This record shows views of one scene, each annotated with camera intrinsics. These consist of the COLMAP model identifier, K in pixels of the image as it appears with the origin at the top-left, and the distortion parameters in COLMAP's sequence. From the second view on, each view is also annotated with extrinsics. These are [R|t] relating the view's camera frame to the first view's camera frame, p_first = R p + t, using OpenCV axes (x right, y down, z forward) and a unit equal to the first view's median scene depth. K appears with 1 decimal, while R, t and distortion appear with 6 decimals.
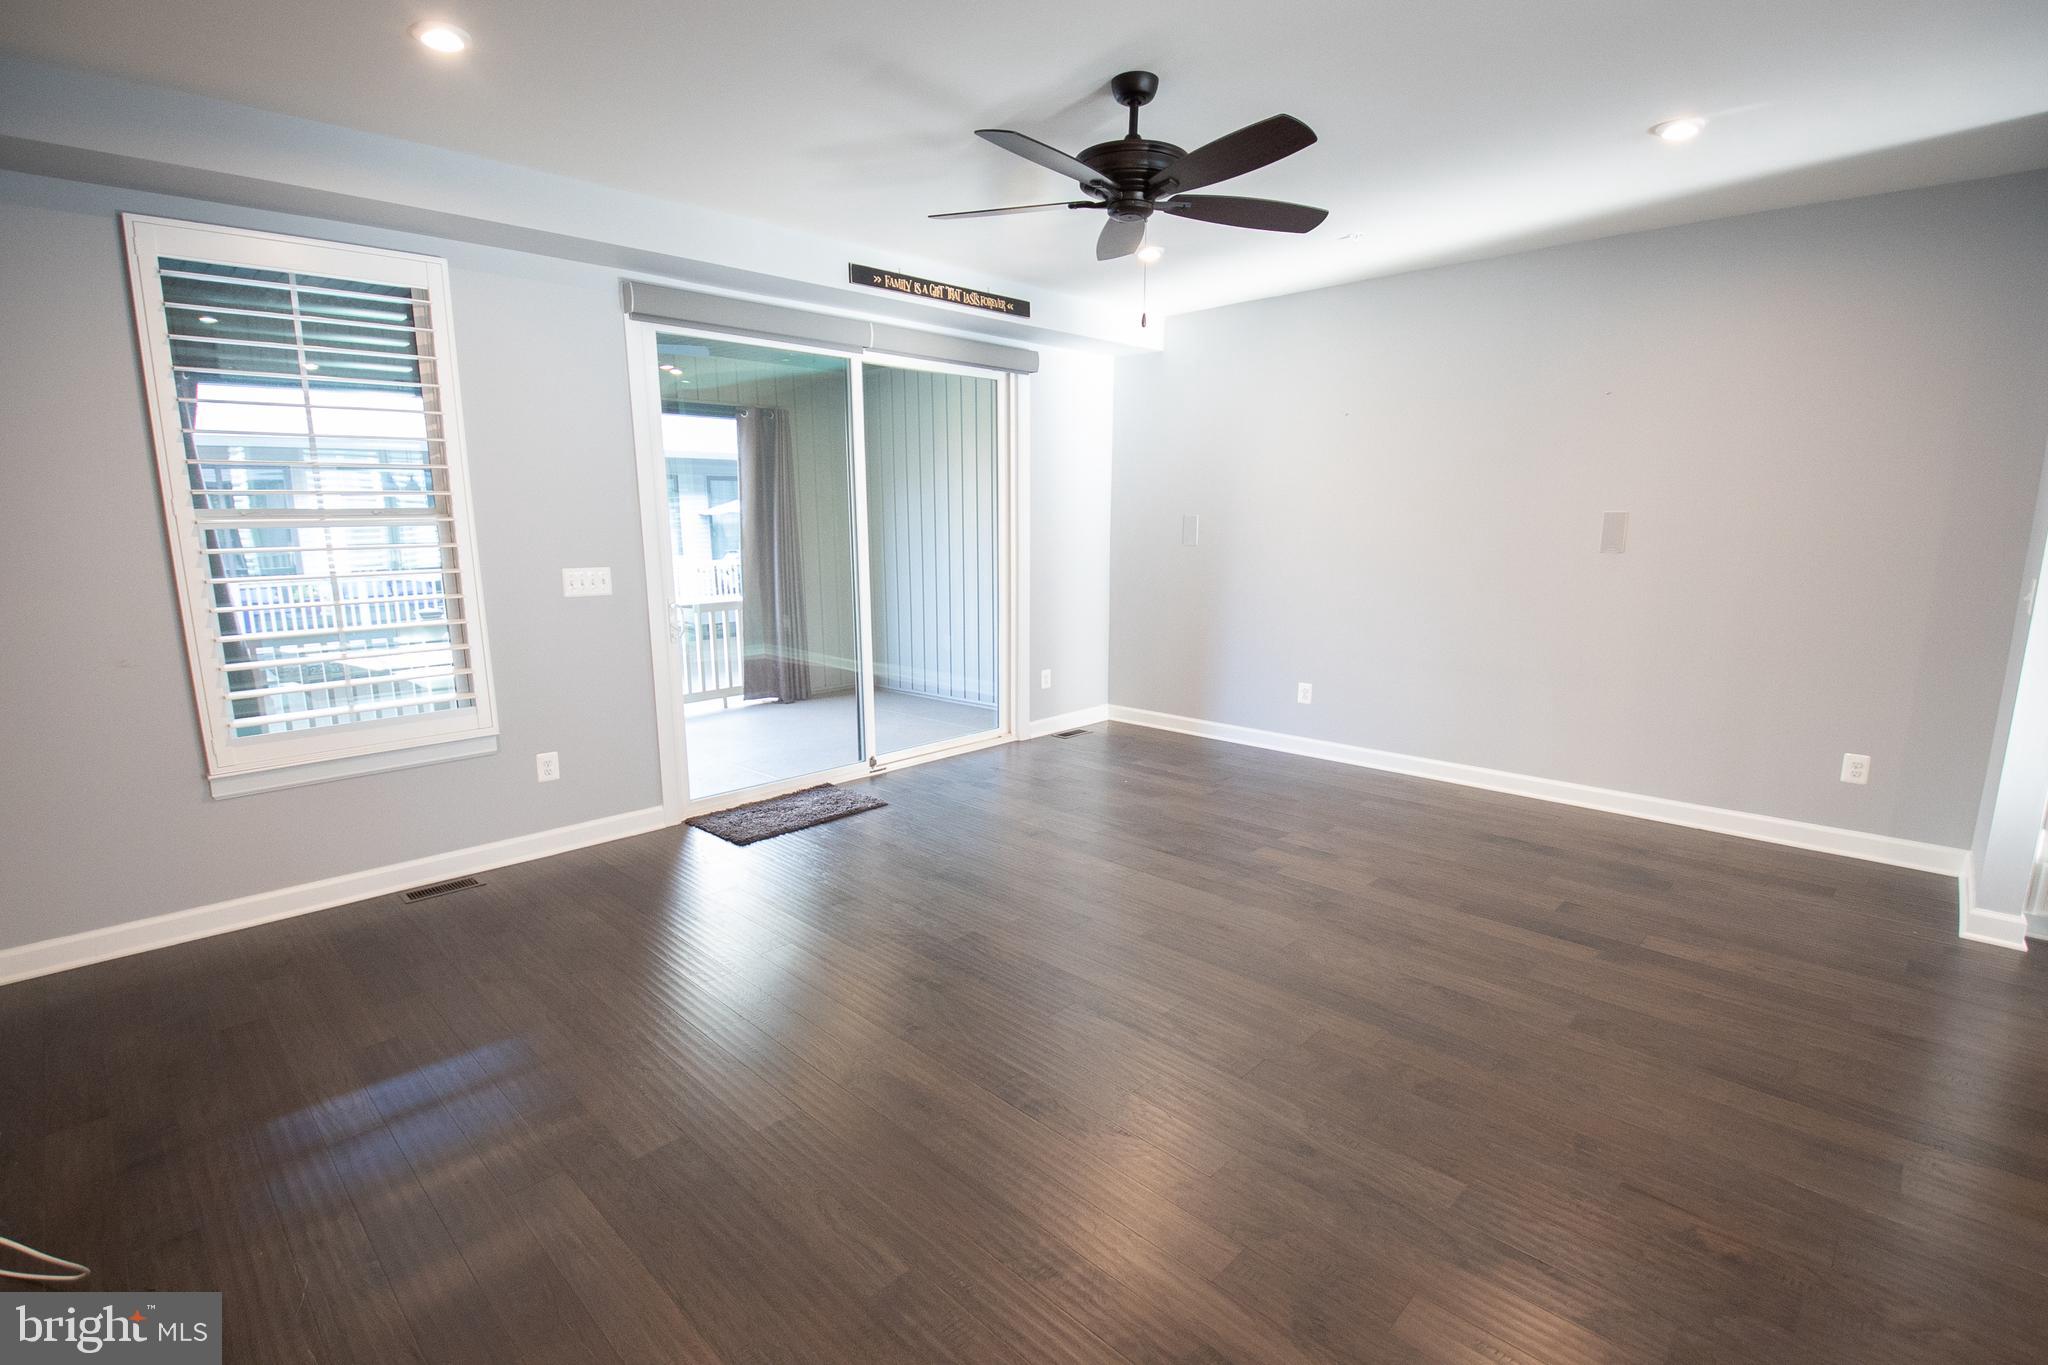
lens RADIAL K [[954.3, 0, 1018.6], [0, 954.3, 710.6], [0, 0, 1]] dist [0.008911, -0.013778]
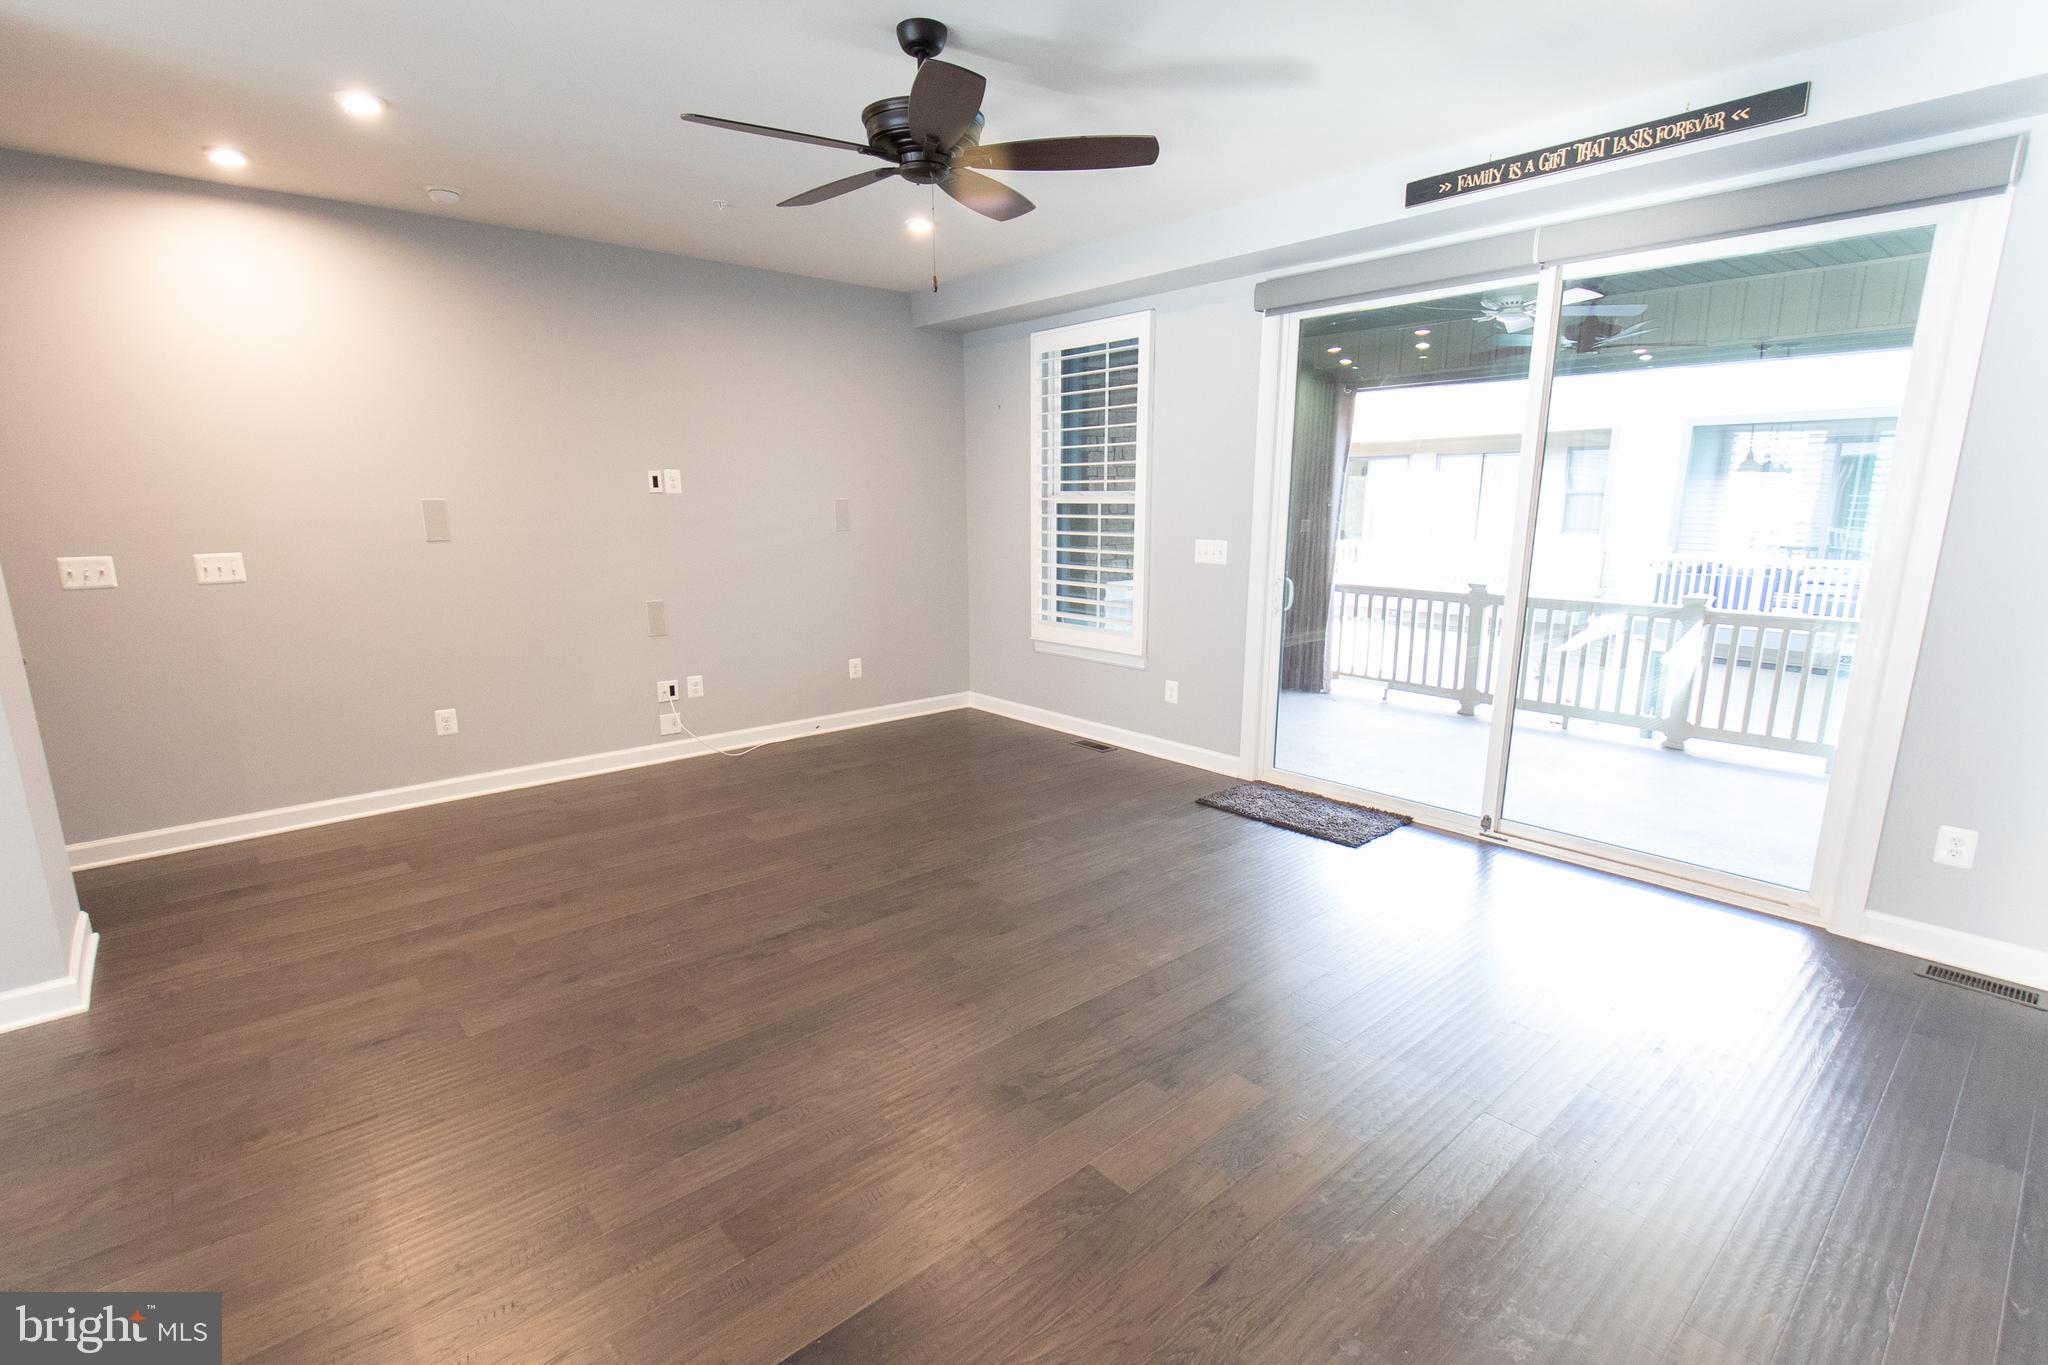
lens RADIAL K [[961.5, 0, 1050.4], [0, 961.5, 739.7], [0, 0, 1]] dist [-0.000600, 0.000141]
pose [[-0.061386, 0.250886, -0.966068, 0.707393], [-0.200956, 0.944967, 0.258175, -0.163564], [0.977675, 0.209986, -0.007591, 0.768324]]
